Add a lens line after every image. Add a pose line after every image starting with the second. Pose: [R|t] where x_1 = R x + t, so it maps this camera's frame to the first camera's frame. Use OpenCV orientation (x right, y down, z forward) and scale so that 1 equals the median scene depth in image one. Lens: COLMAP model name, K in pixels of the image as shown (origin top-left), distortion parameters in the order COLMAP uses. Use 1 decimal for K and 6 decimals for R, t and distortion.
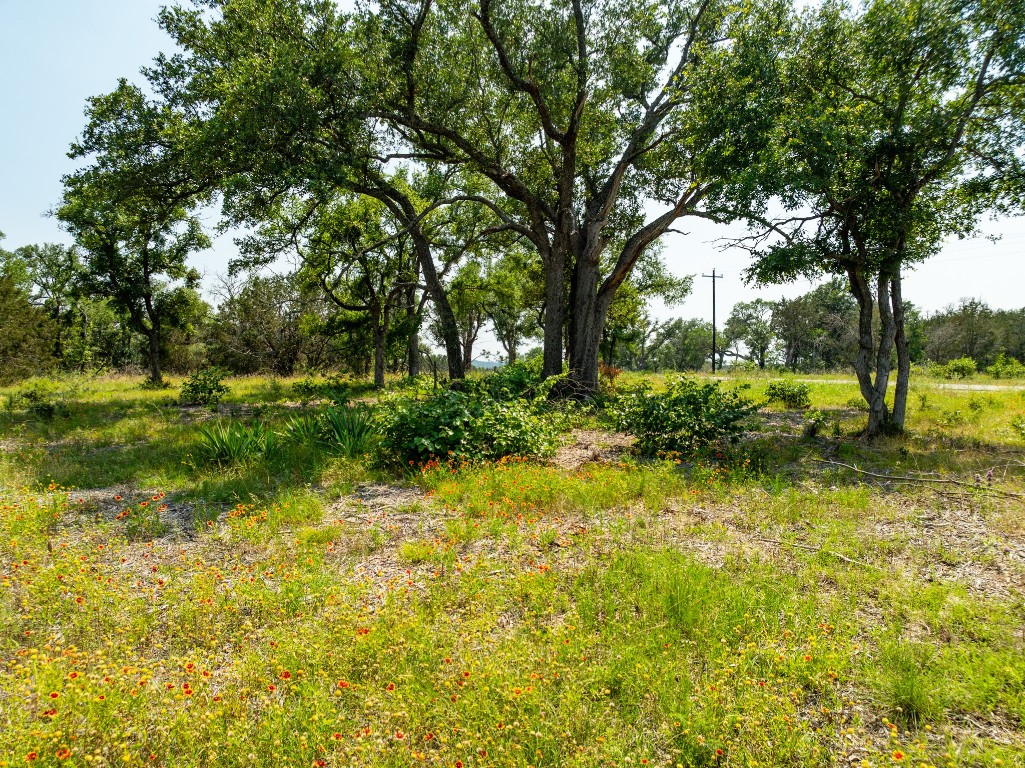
lens RADIAL K [[718.7, 0, 513.9], [0, 718.7, 380.9], [0, 0, 1]] dist [-0.035222, 0.021409]
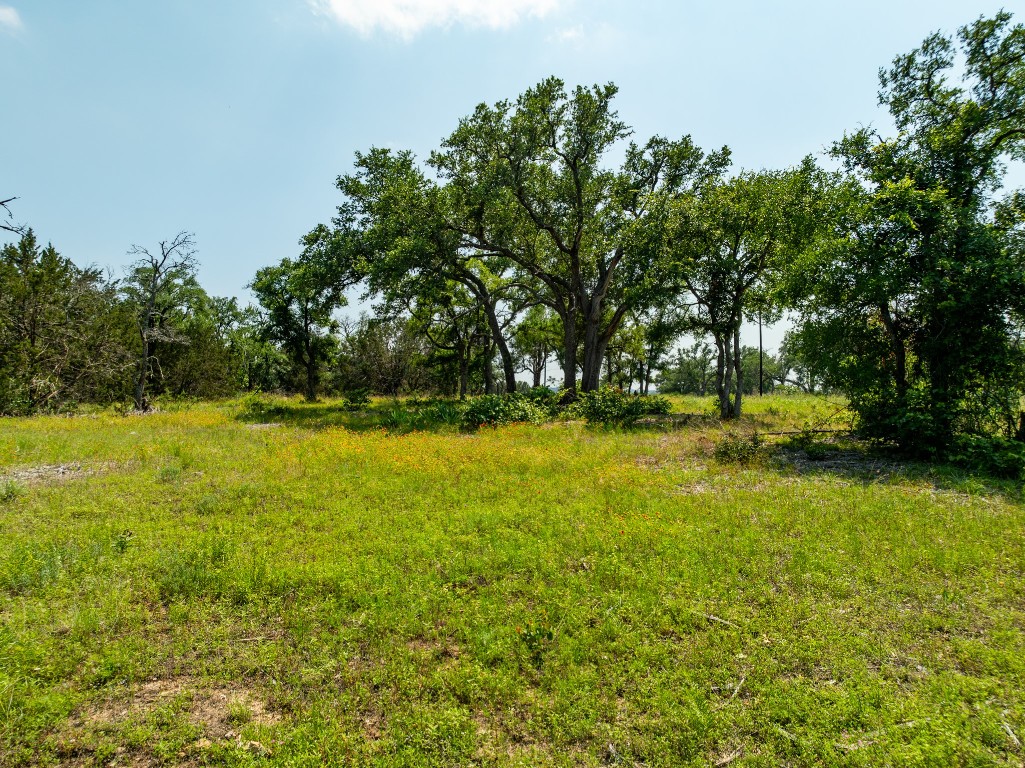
lens RADIAL K [[718.7, 0, 513.9], [0, 718.7, 380.9], [0, 0, 1]] dist [-0.035222, 0.021409]
pose [[0.993174, -0.002918, -0.116607, 0.075510], [-0.001404, 0.999316, -0.036964, 0.017295], [0.116635, 0.036875, 0.992490, -0.392398]]
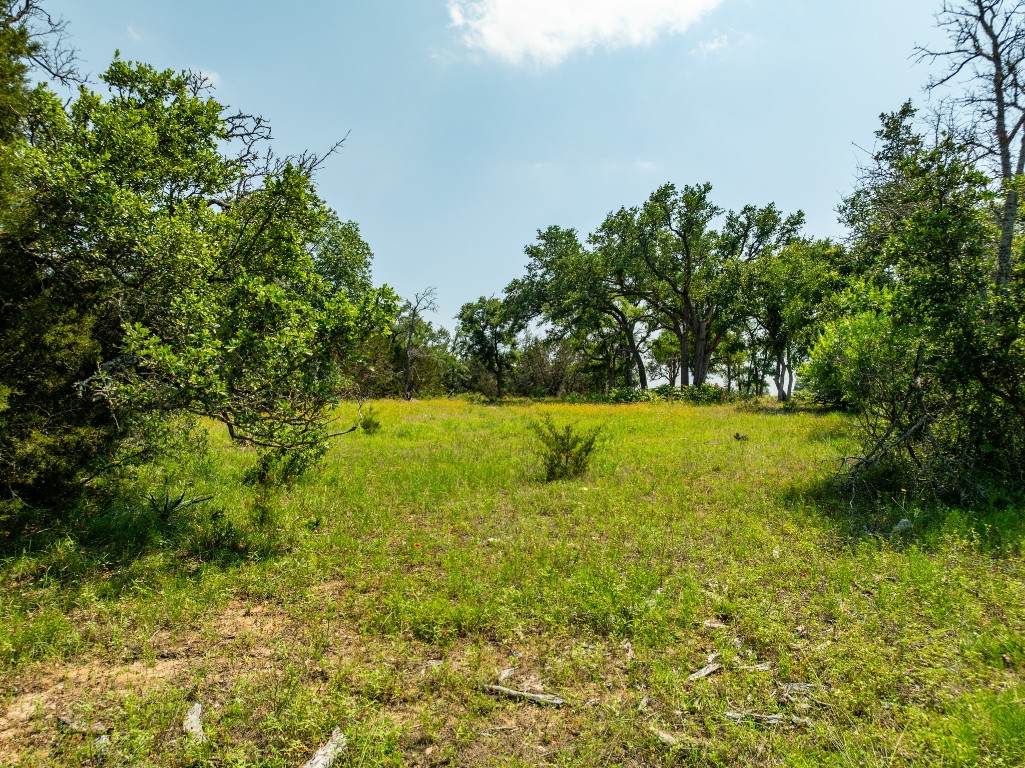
lens RADIAL K [[718.7, 0, 513.9], [0, 718.7, 380.9], [0, 0, 1]] dist [-0.035222, 0.021409]
pose [[0.950017, -0.011277, -0.311994, 0.163507], [-0.005342, 0.998614, -0.052362, 0.059286], [0.312153, 0.051411, 0.948640, -0.886769]]
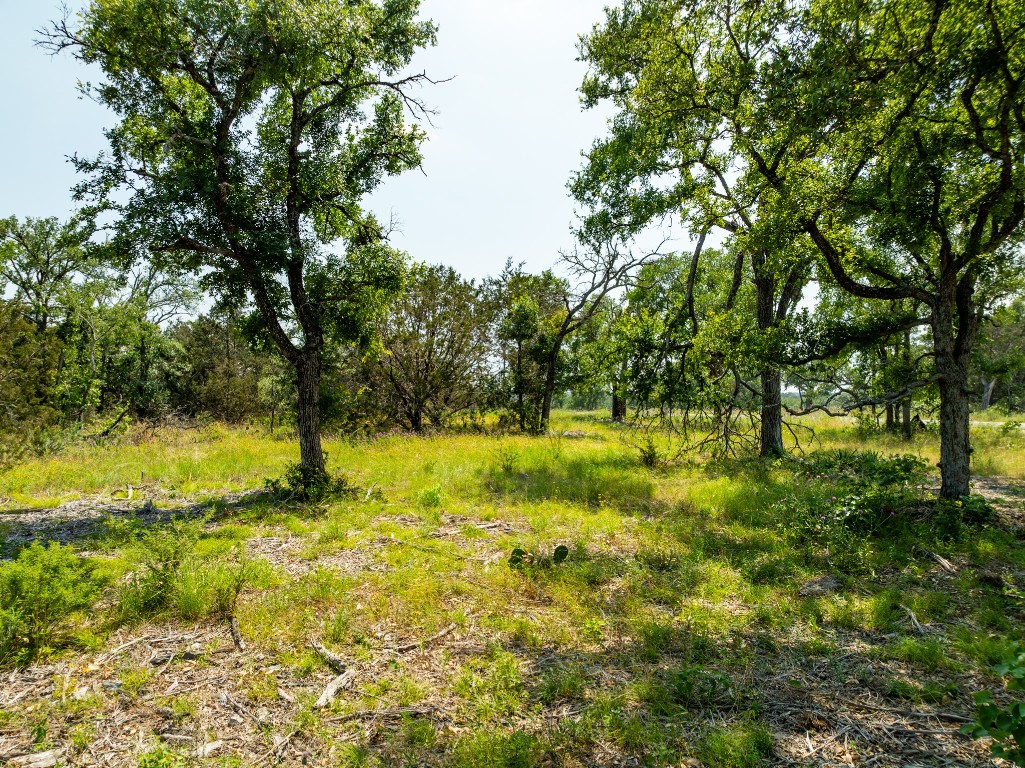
lens RADIAL K [[718.7, 0, 513.9], [0, 718.7, 380.9], [0, 0, 1]] dist [-0.035222, 0.021409]
pose [[0.999558, 0.000628, 0.029717, -0.387834], [0.000527, 0.999246, -0.038834, -0.036280], [-0.029719, 0.038833, 0.998804, 0.570588]]
